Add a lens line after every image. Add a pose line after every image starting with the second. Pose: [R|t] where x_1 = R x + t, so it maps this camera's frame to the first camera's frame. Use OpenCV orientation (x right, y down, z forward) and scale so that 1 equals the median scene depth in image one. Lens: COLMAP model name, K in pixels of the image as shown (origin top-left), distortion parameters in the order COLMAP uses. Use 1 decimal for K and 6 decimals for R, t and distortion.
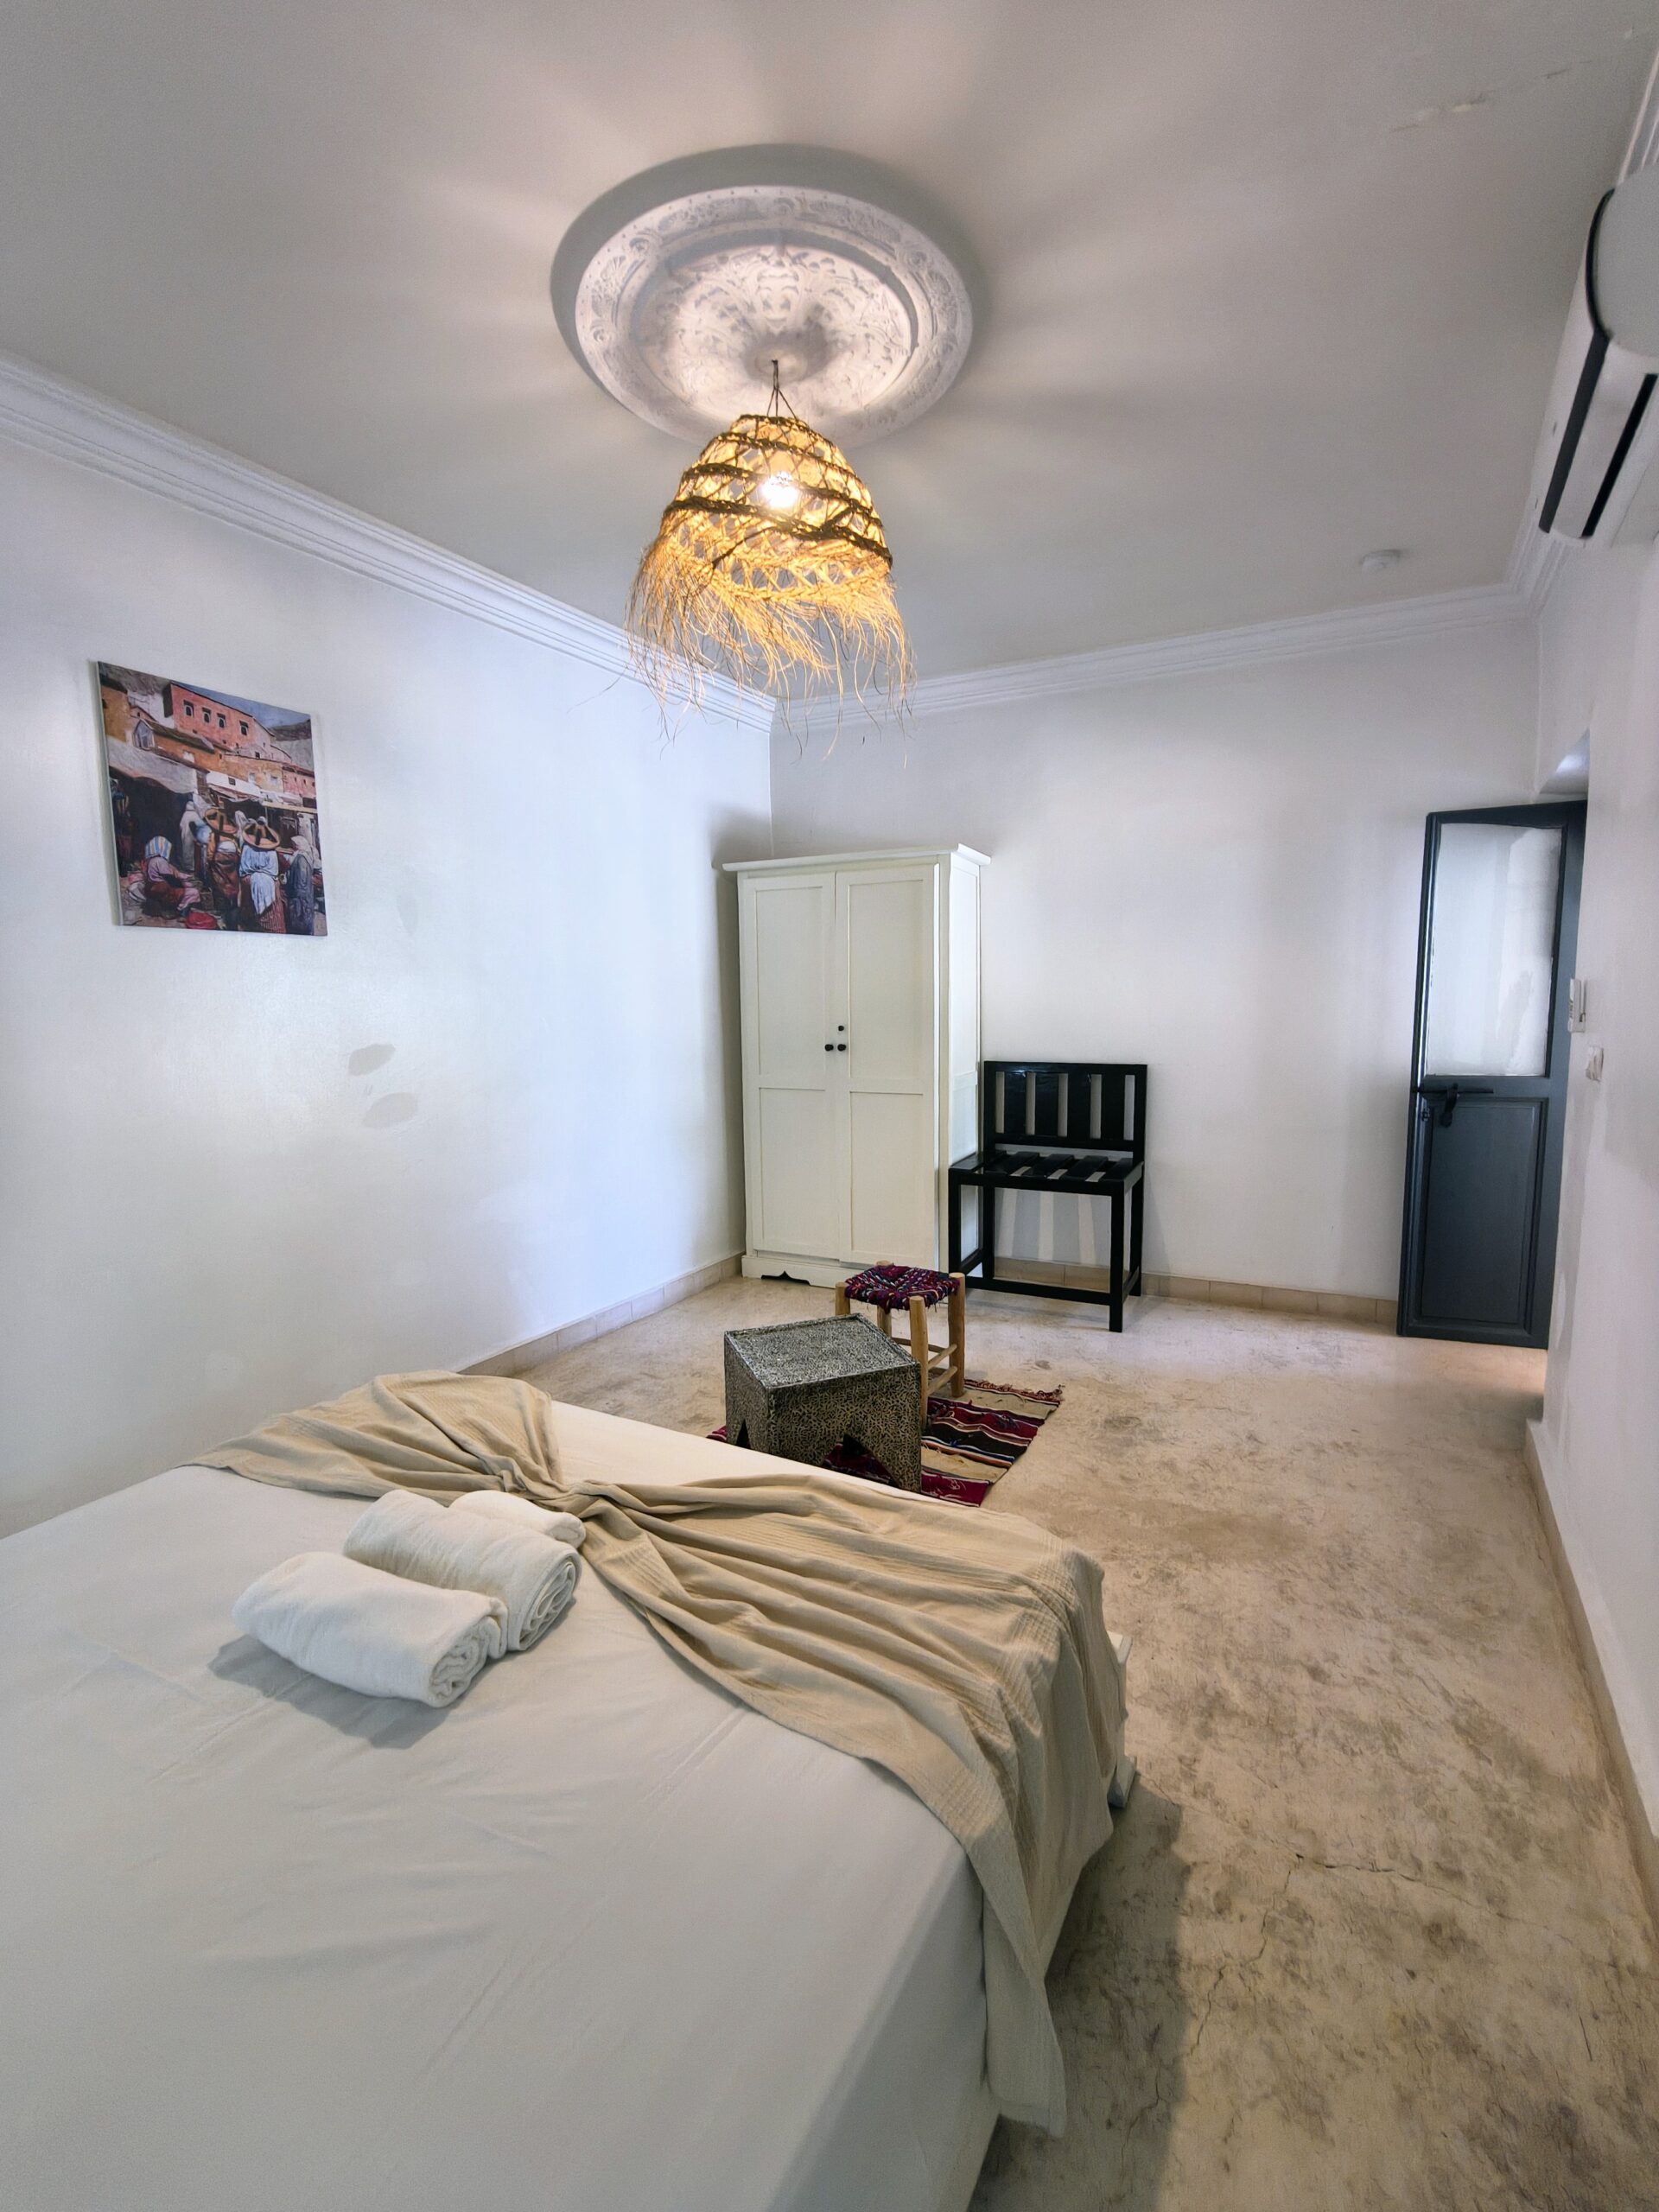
lens RADIAL K [[958.3, 0, 836.7], [0, 958.3, 1102.2], [0, 0, 1]] dist [-0.003209, -0.000453]
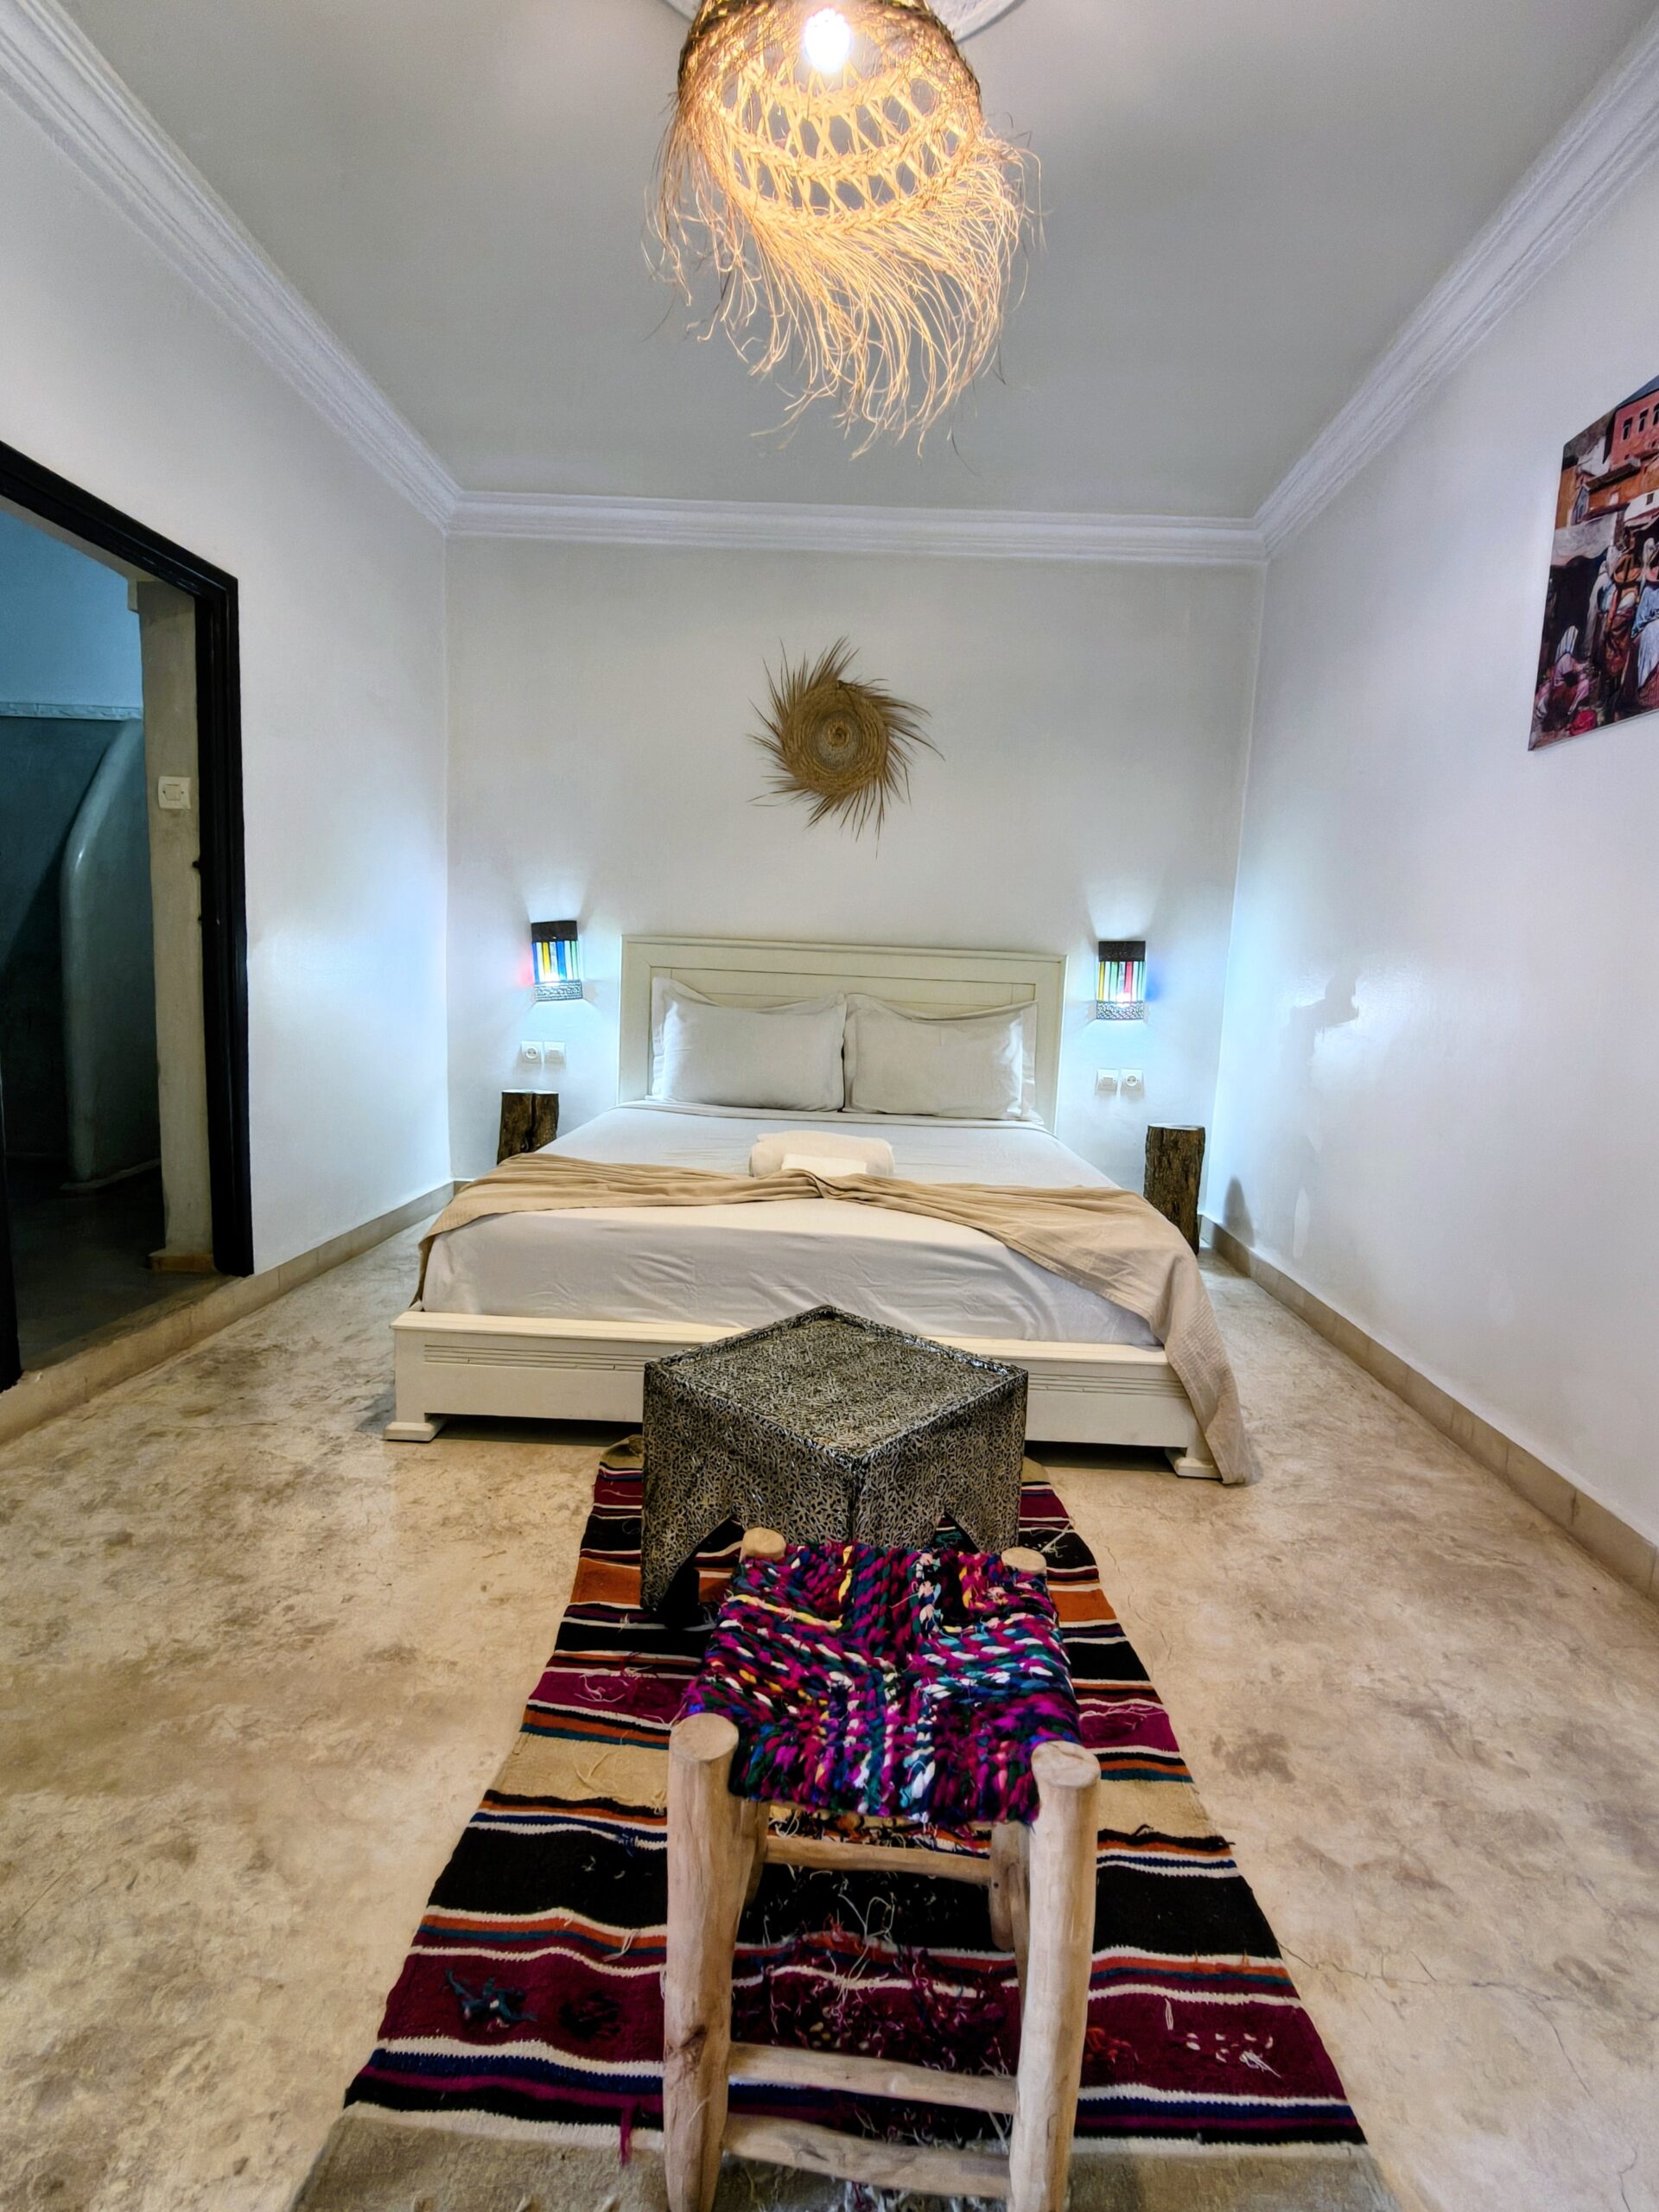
lens RADIAL K [[958.3, 0, 836.7], [0, 958.3, 1102.2], [0, 0, 1]] dist [-0.003209, -0.000453]
pose [[-0.878185, 0.048023, -0.475904, 0.249458], [-0.082122, 0.965036, 0.248920, -0.035778], [0.471219, 0.257680, -0.843537, 1.466383]]
